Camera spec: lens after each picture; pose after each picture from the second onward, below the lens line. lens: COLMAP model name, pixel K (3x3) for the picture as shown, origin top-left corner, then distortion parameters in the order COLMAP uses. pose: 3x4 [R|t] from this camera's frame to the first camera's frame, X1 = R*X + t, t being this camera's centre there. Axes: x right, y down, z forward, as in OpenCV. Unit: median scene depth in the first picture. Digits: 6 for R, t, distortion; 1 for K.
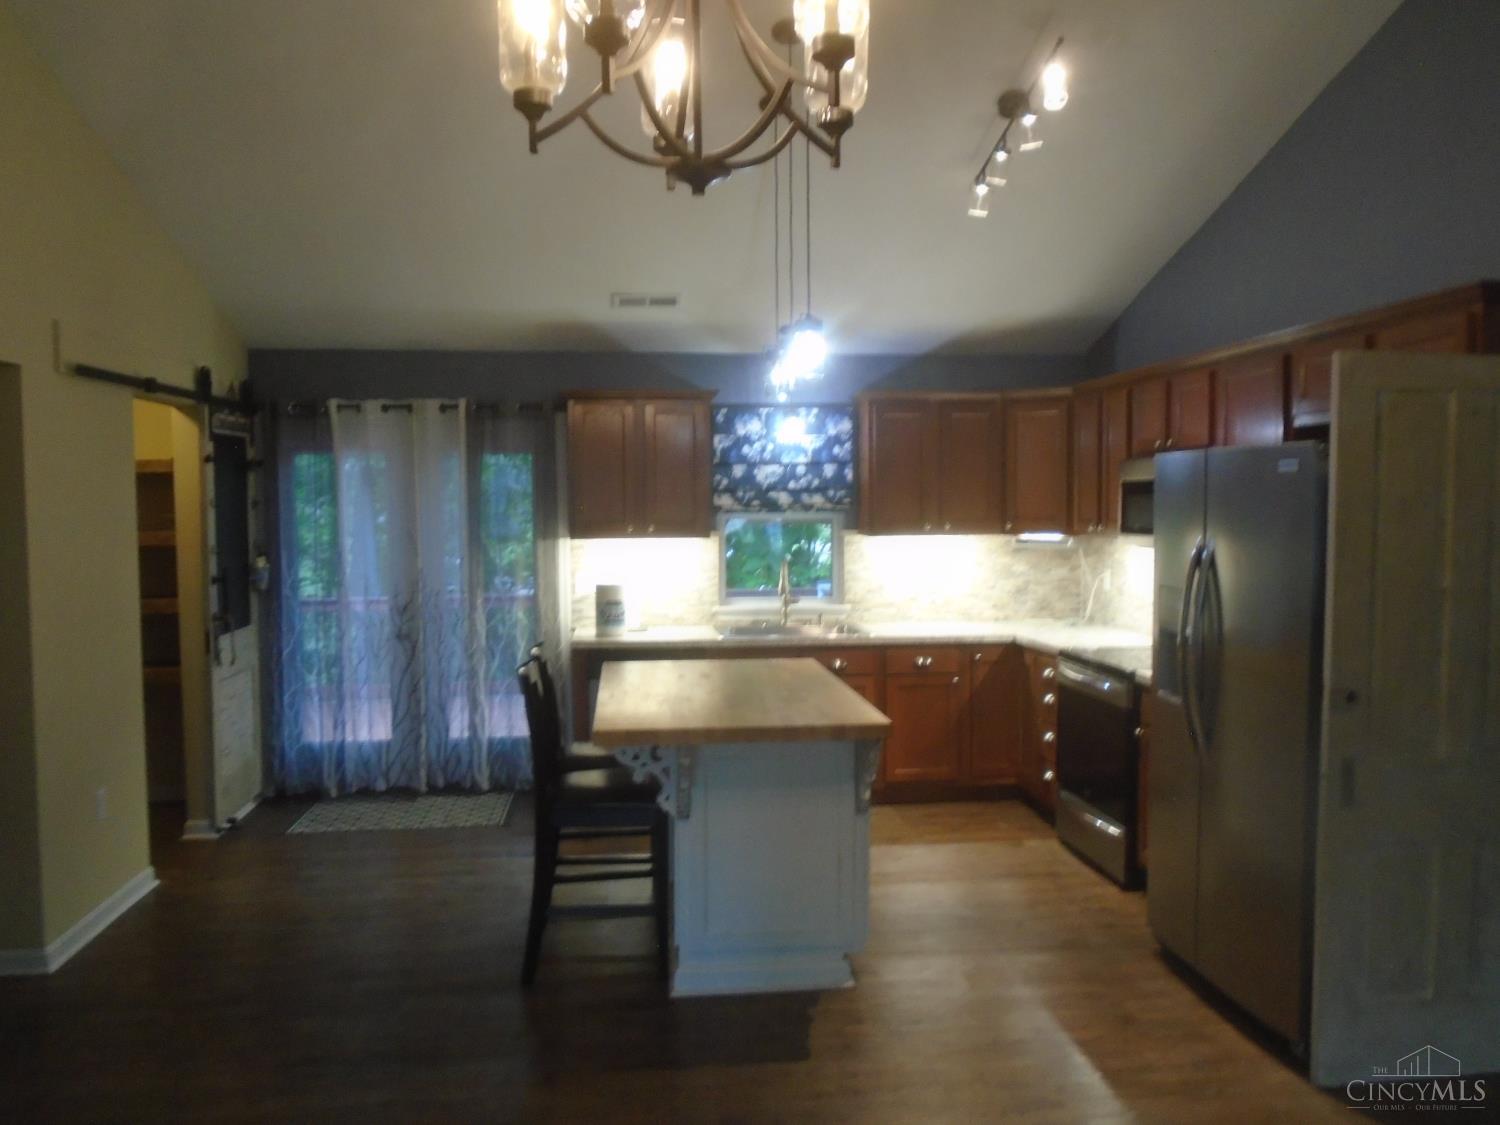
lens RADIAL K [[1136.2, 0, 749.9], [0, 1136.2, 561.6], [0, 0, 1]] dist [-0.022766, 0.004733]
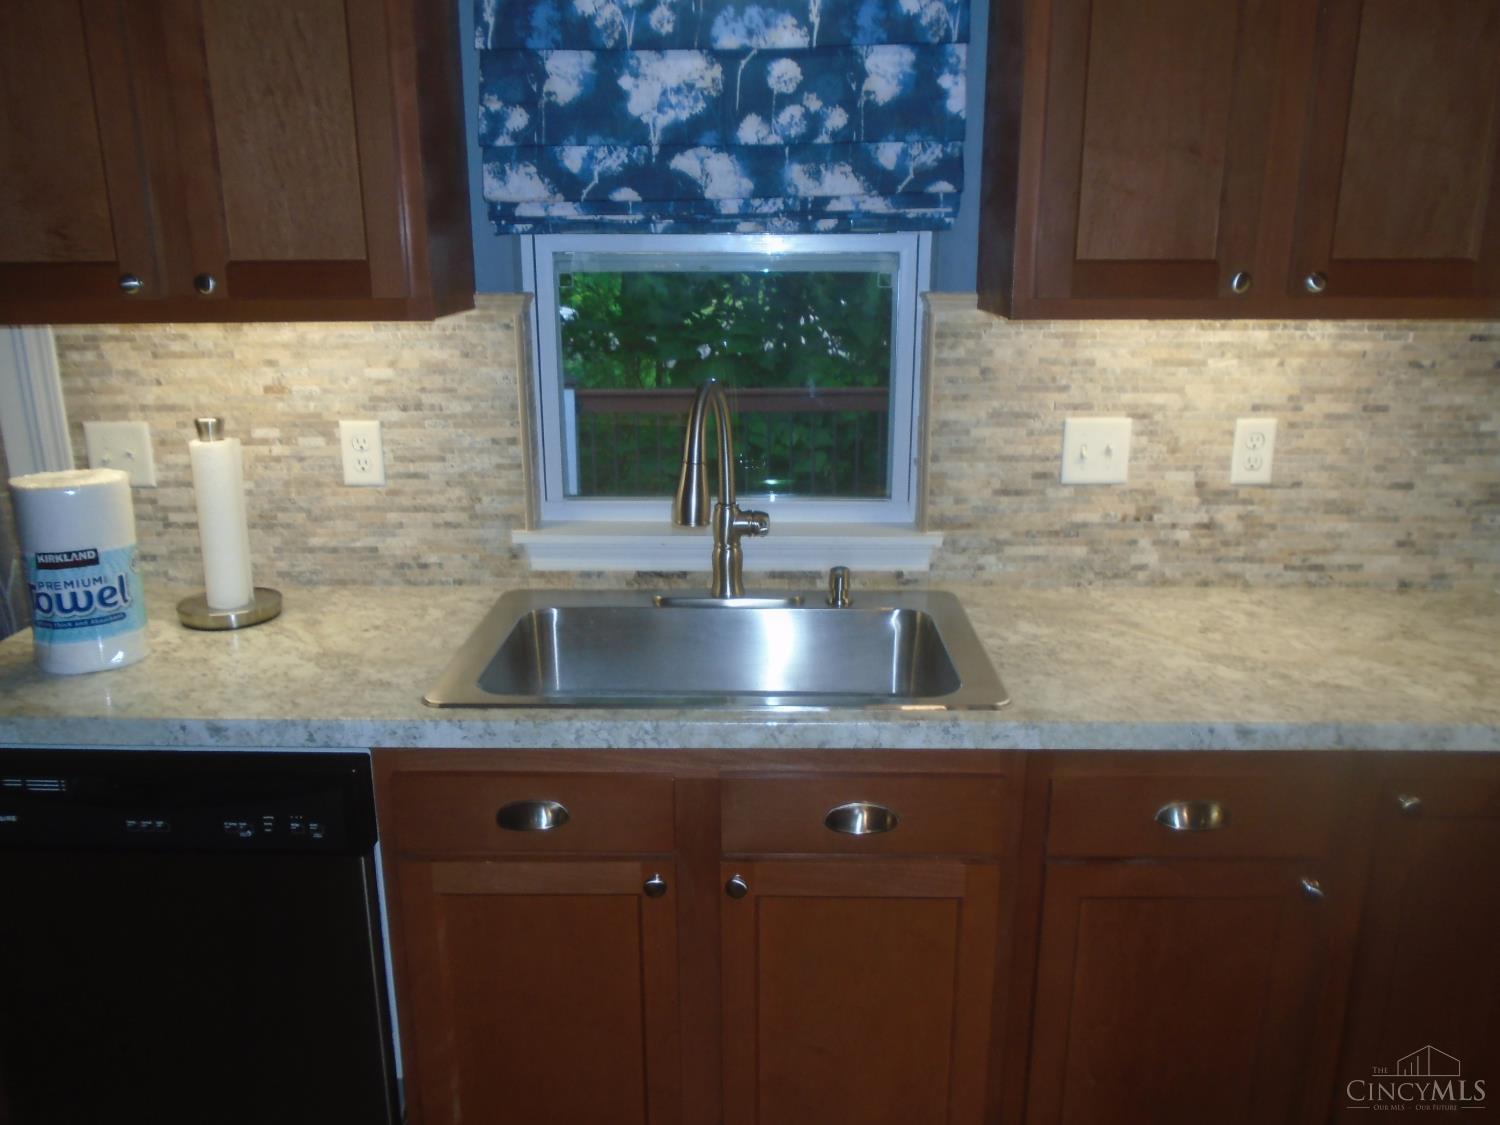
lens RADIAL K [[1136.2, 0, 745.5], [0, 1136.2, 564.5], [0, 0, 1]] dist [-0.022766, 0.004733]
pose [[0.991258, 0.041335, -0.125296, 0.075652], [-0.013092, 0.975786, 0.218334, -0.023010], [0.131287, -0.214785, 0.967797, 0.701429]]
